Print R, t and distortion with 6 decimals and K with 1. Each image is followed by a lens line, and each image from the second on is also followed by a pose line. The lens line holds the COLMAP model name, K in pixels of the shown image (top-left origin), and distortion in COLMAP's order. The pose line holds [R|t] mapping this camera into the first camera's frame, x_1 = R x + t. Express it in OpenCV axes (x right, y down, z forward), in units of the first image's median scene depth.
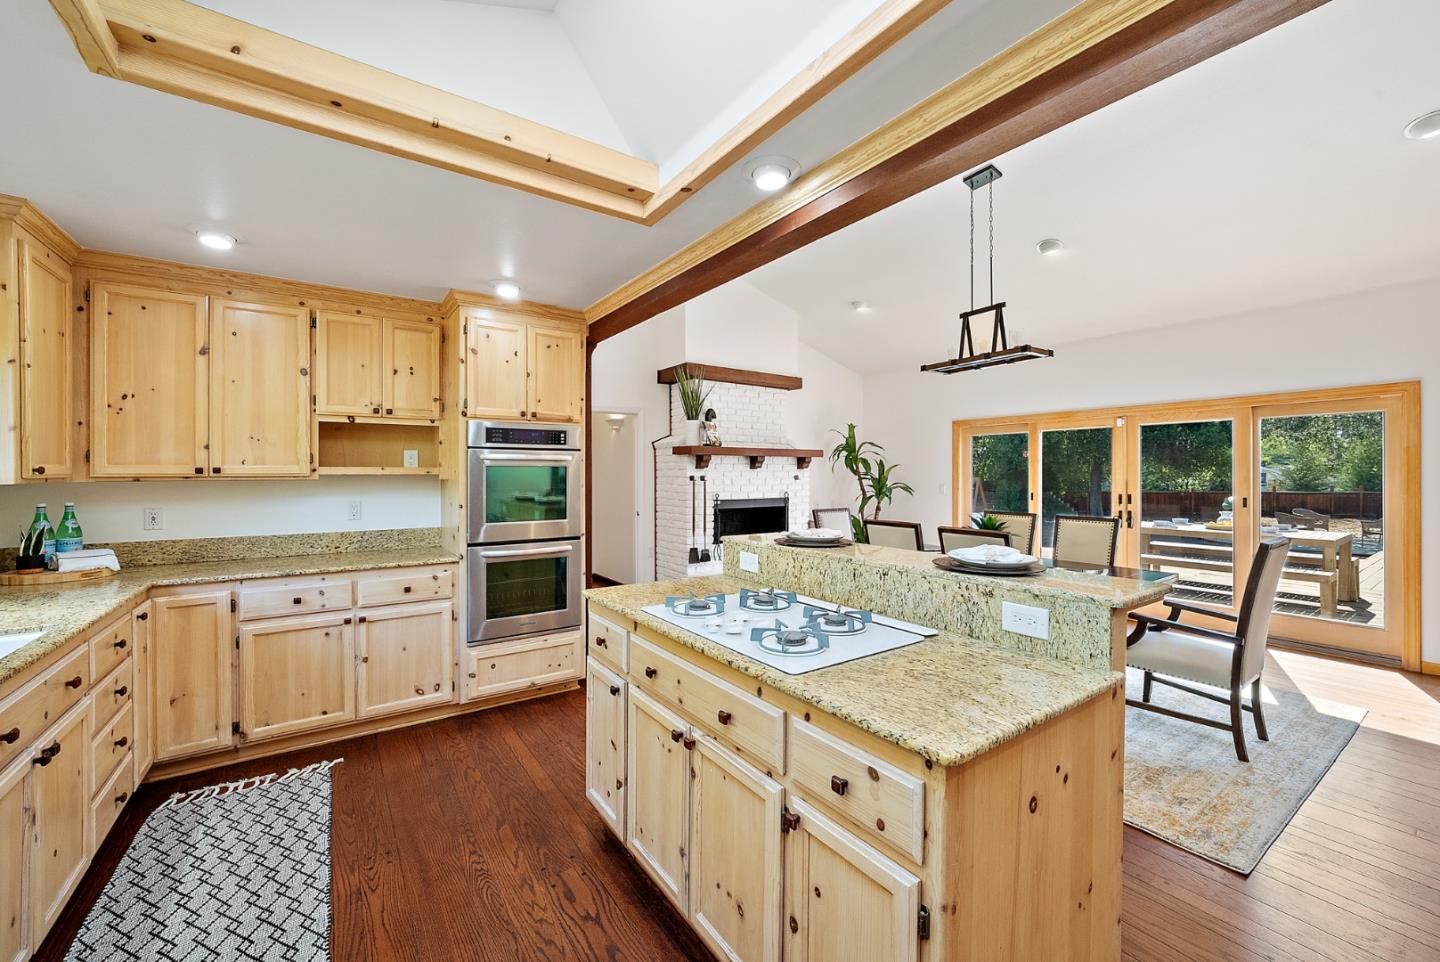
lens RADIAL K [[571.8, 0, 723.6], [0, 571.8, 473.5], [0, 0, 1]] dist [-0.016656, 0.004270]
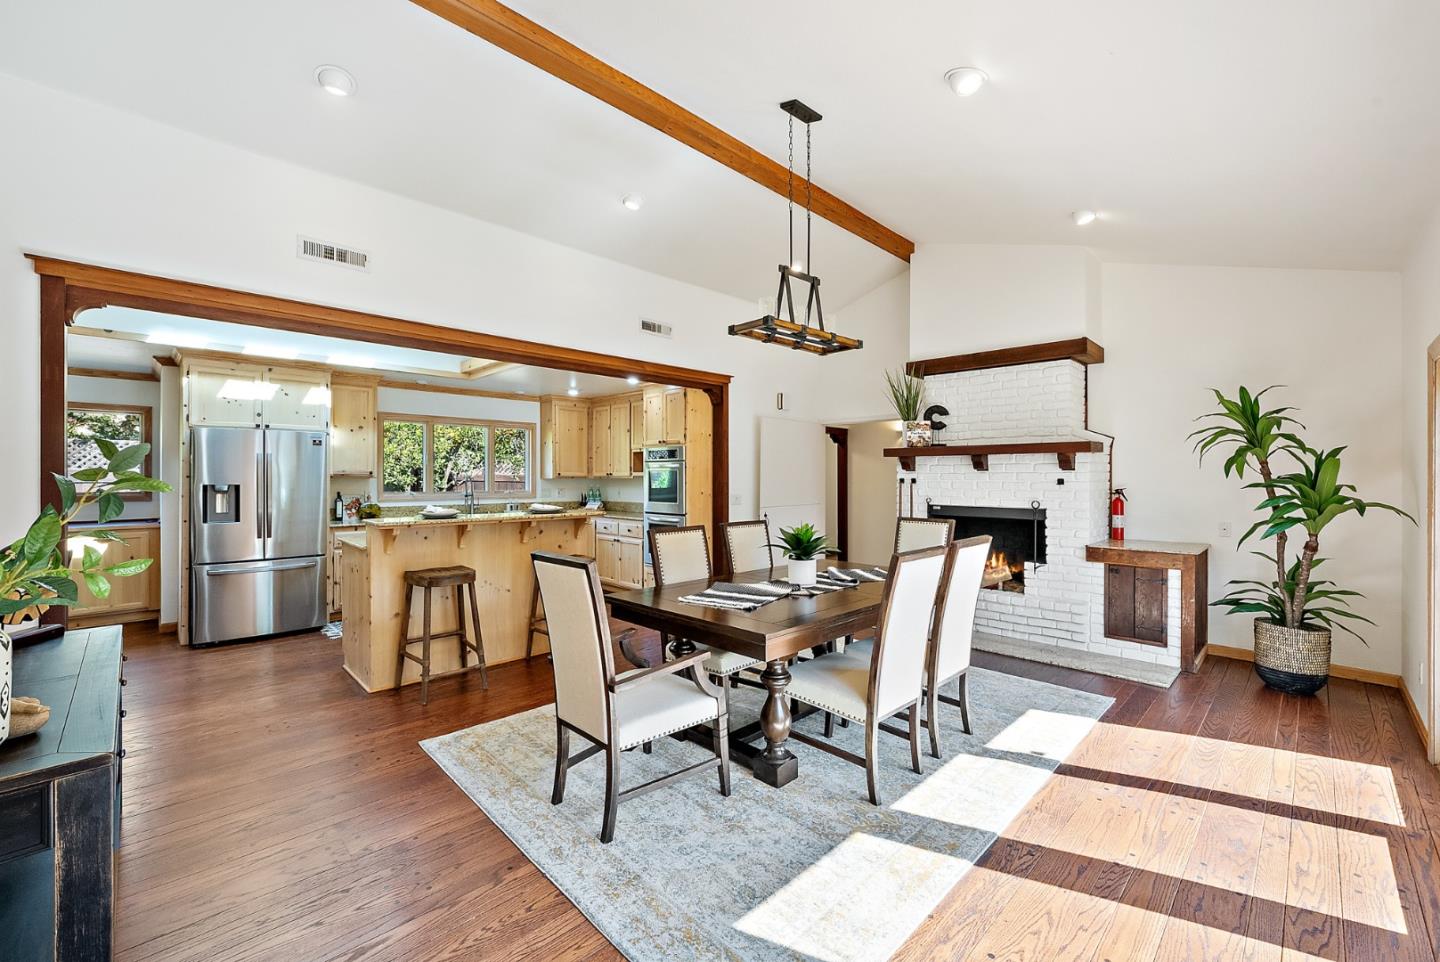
lens RADIAL K [[590.1, 0, 714.9], [0, 590.1, 474.0], [0, 0, 1]] dist [0.001075, -0.000256]
pose [[0.163090, -0.004816, -0.986599, 1.788837], [-0.003149, 0.999980, -0.005402, 0.006339], [0.986606, 0.003988, 0.163072, 1.036210]]
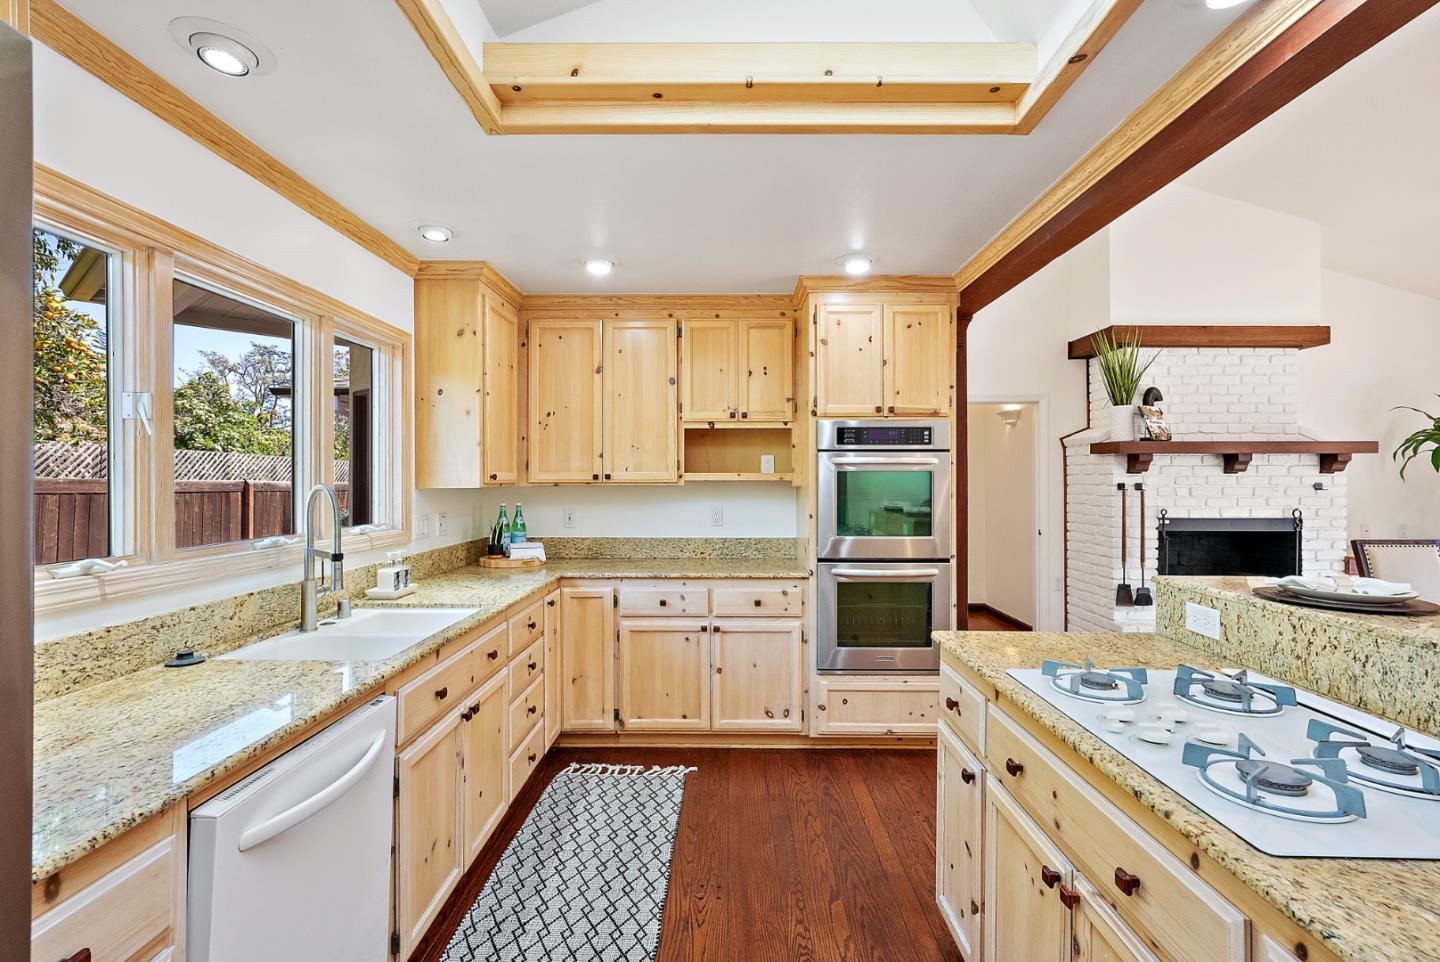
lens RADIAL K [[653.9, 0, 722.4], [0, 653.9, 476.2], [0, 0, 1]] dist [-0.004983, 0.002918]
pose [[0.813374, -0.002298, -0.581737, 0.028780], [-0.000851, 0.999986, -0.005140, -0.000207], [0.581741, 0.004676, 0.813361, 0.092458]]
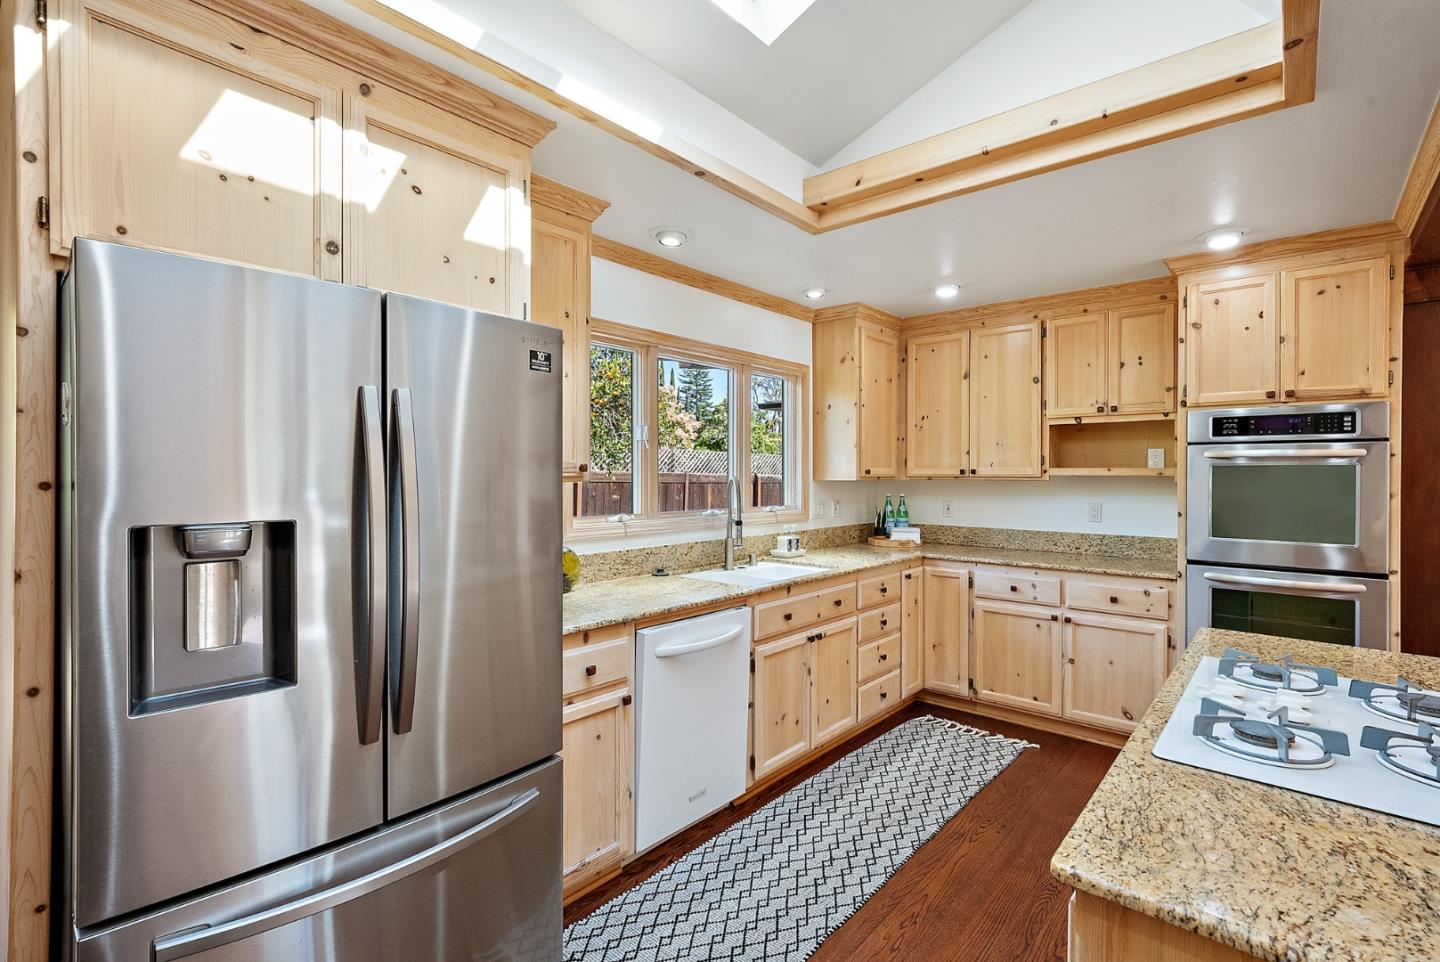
lens RADIAL K [[666.5, 0, 723.5], [0, 666.5, 476.4], [0, 0, 1]] dist [0.003208, -0.001882]
pose [[0.243818, 0.005821, -0.969804, 0.373598], [-0.003844, 0.999980, 0.005036, -0.000637], [0.969813, 0.002500, 0.243835, 0.124819]]
